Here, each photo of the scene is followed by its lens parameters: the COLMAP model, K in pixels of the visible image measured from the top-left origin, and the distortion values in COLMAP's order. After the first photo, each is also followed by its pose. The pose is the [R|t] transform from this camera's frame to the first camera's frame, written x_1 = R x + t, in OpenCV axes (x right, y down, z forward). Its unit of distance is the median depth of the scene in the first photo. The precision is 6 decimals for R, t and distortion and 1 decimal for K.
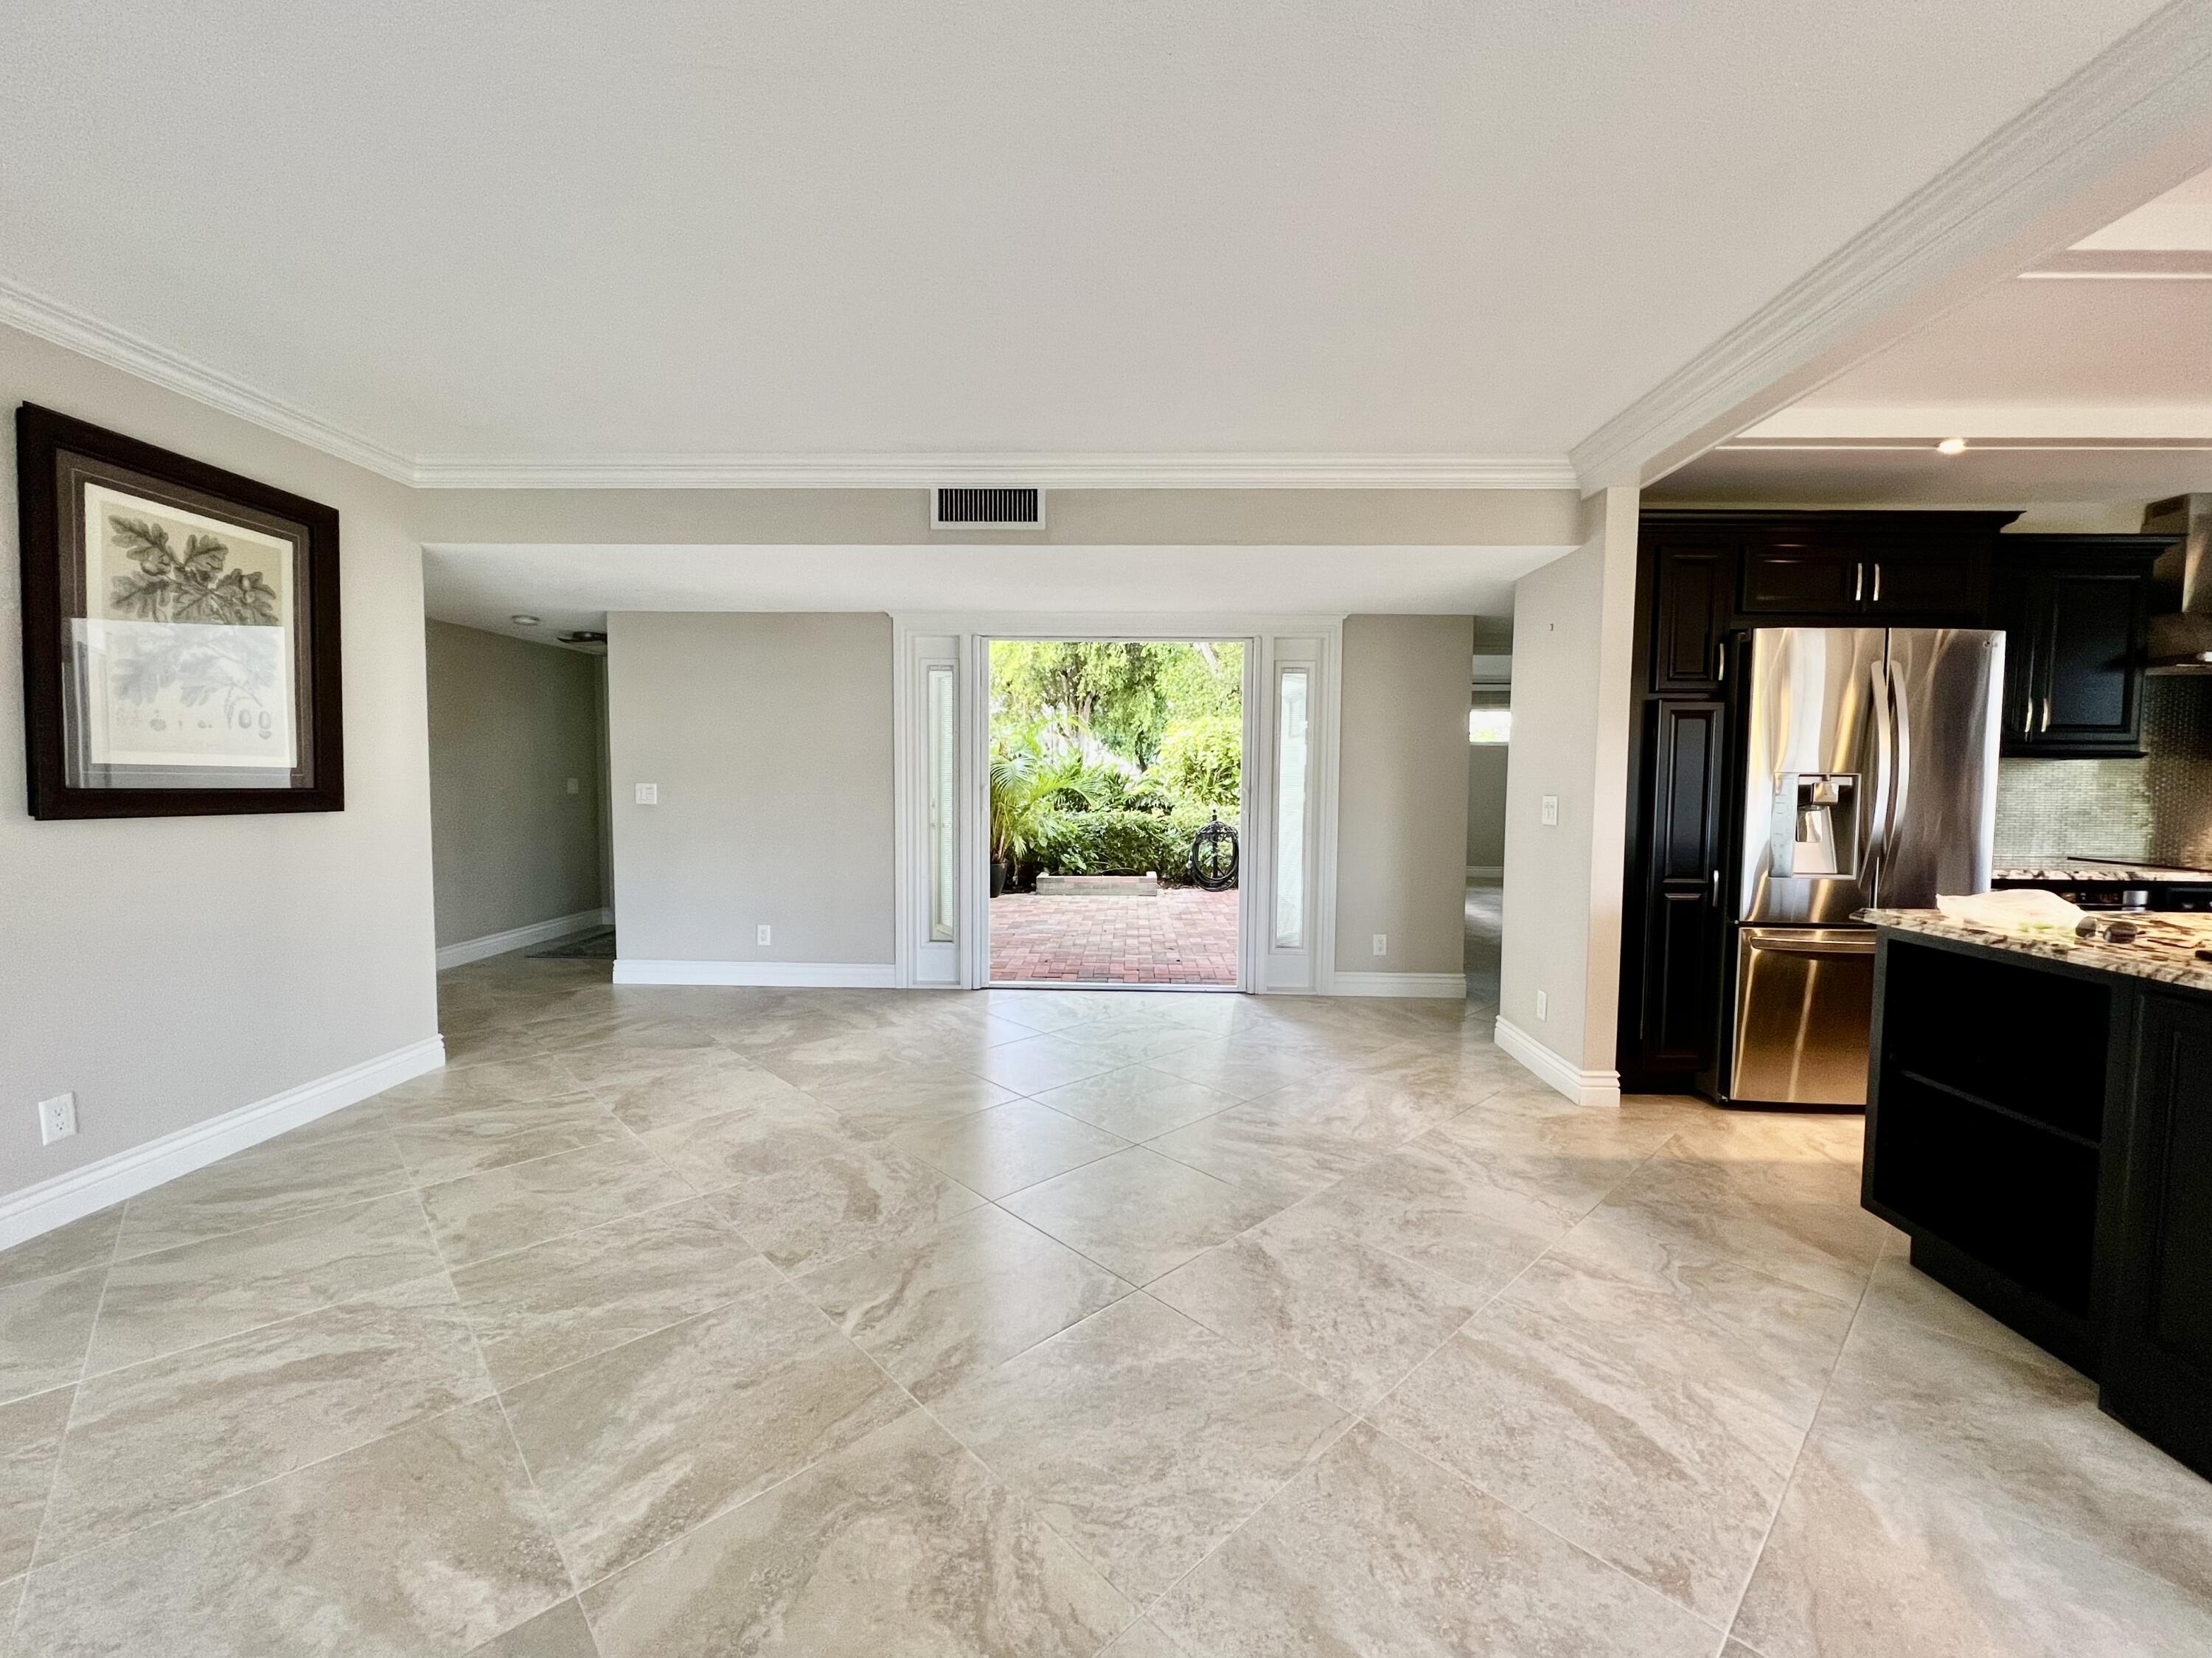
lens RADIAL K [[891.8, 0, 1087.3], [0, 891.8, 829.5], [0, 0, 1]] dist [0.001073, 0.000107]
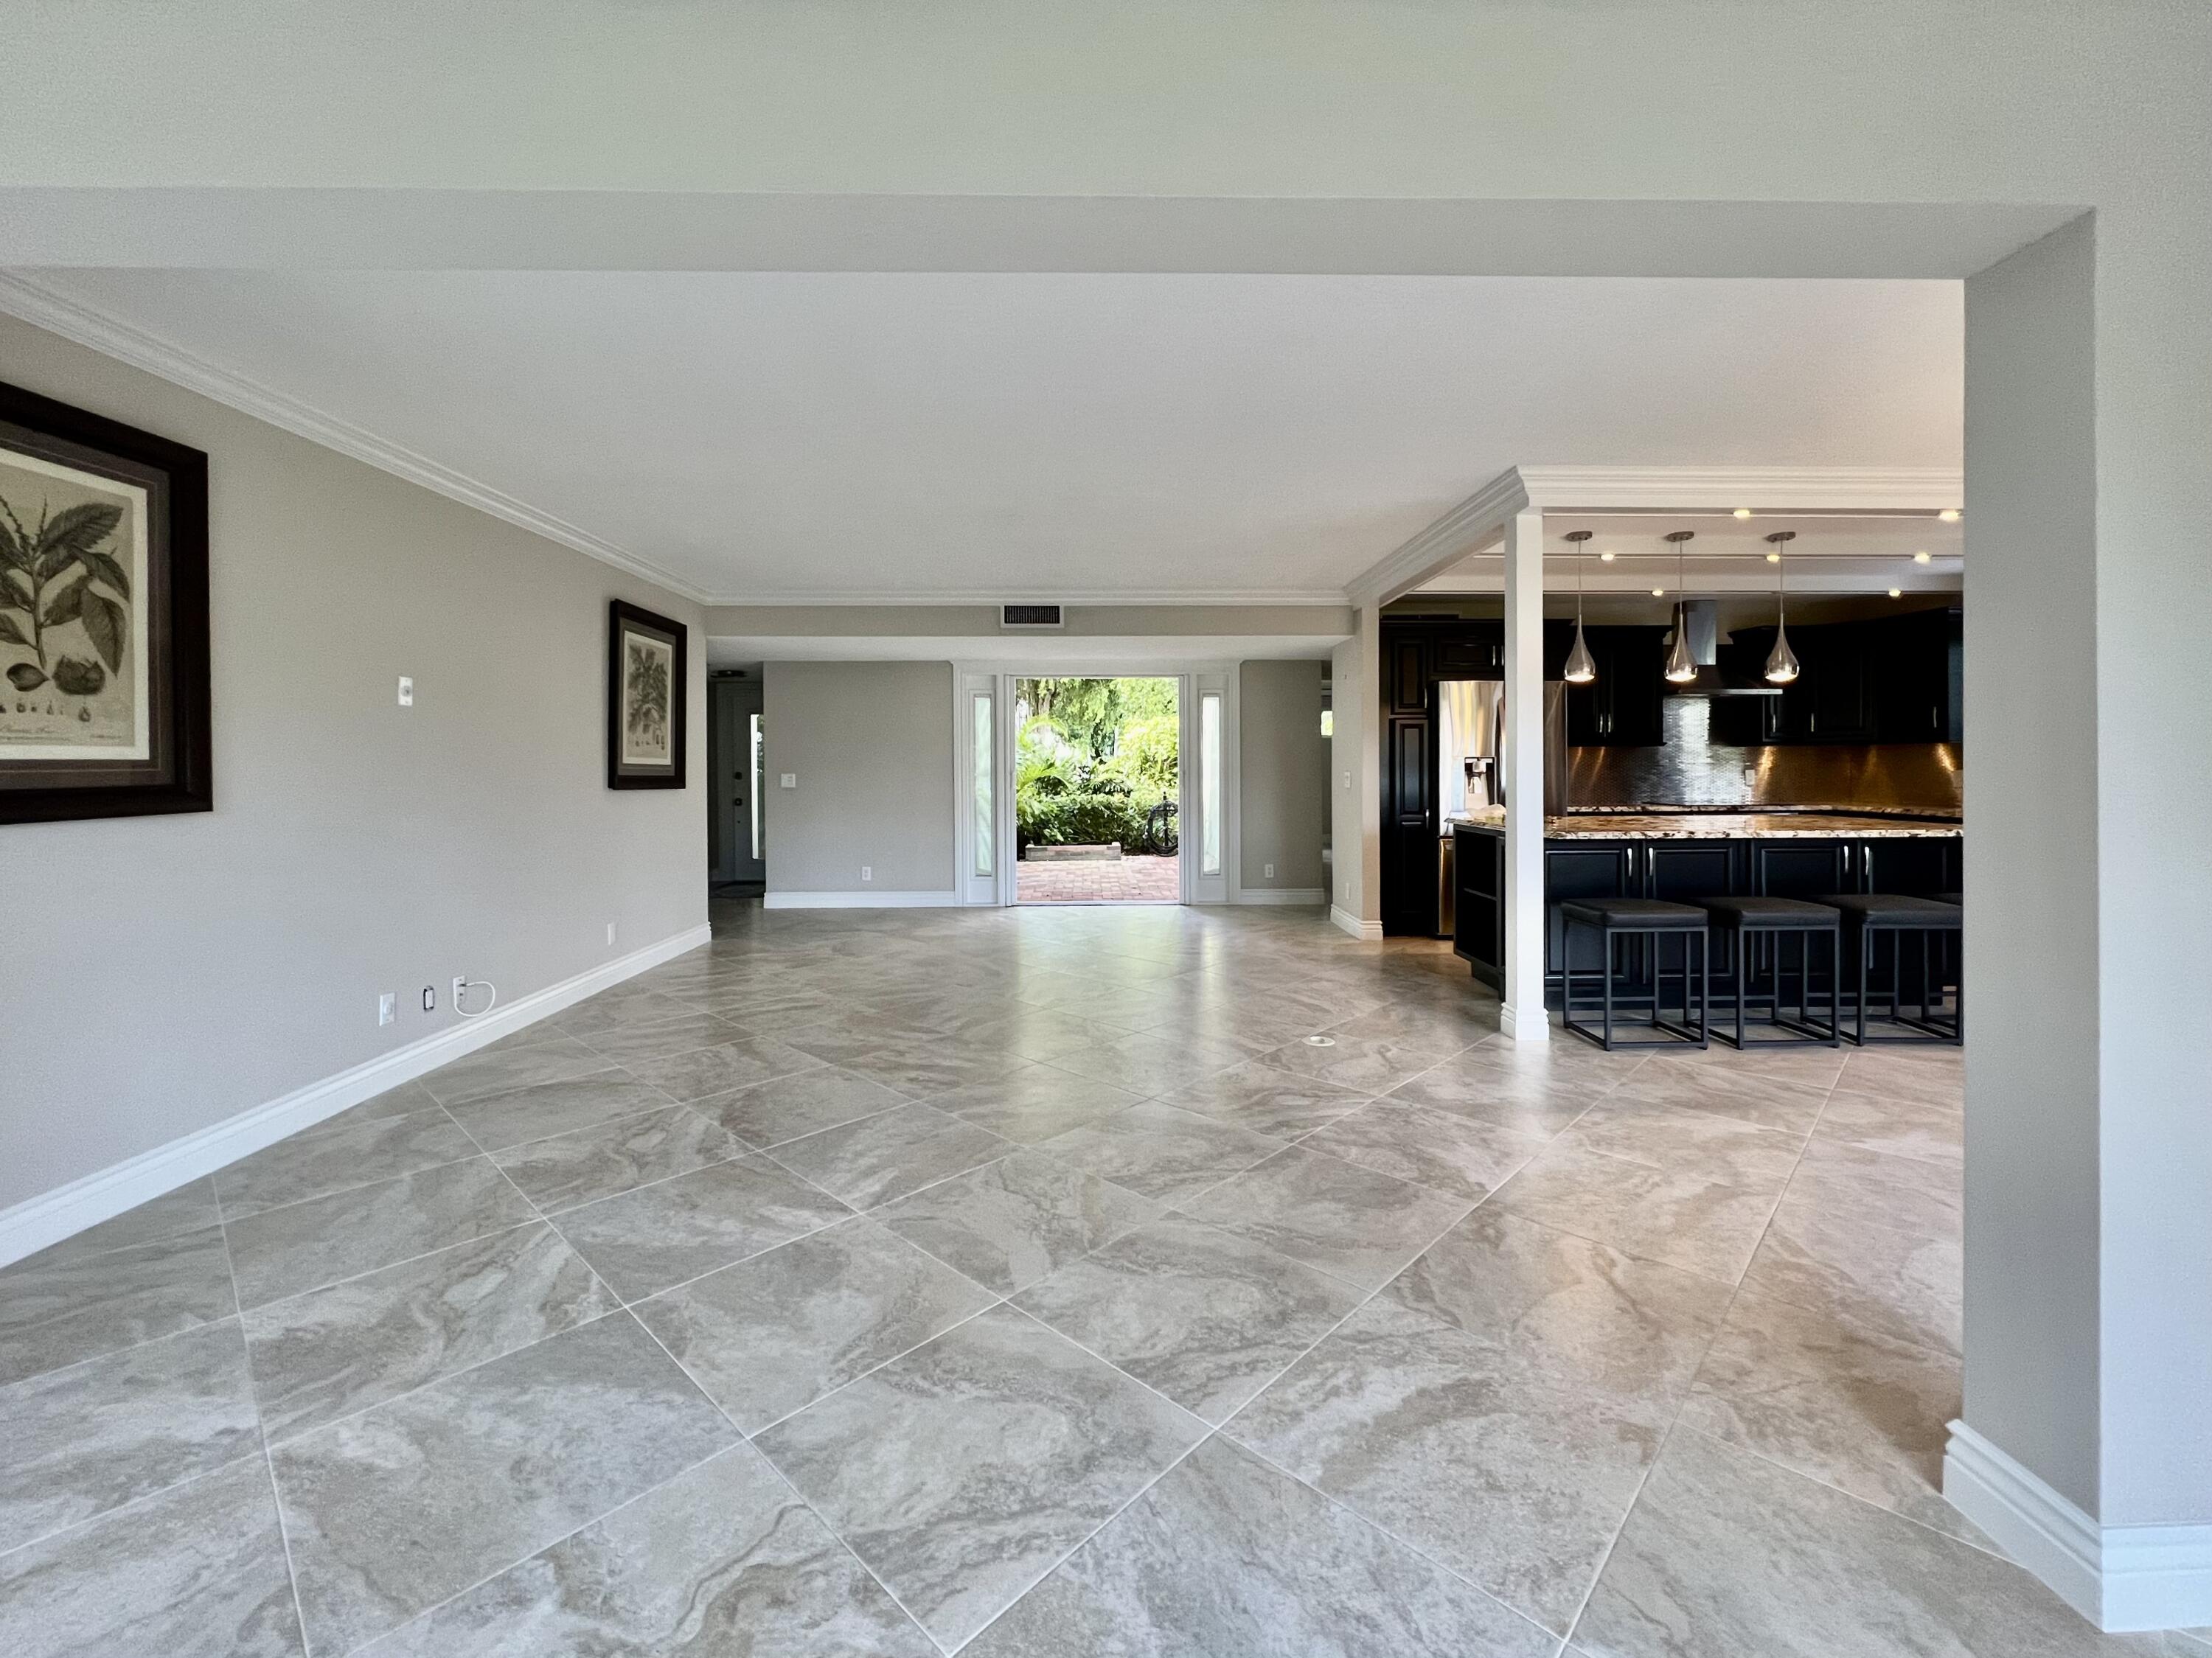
lens RADIAL K [[891.7, 0, 1123.5], [0, 891.7, 833.2], [0, 0, 1]] dist [0.000232, 0.000007]
pose [[0.995649, -0.021294, 0.090712, -0.063074], [0.020098, 0.999699, 0.014086, 0.035944], [-0.090985, -0.012202, 0.995778, -0.515181]]
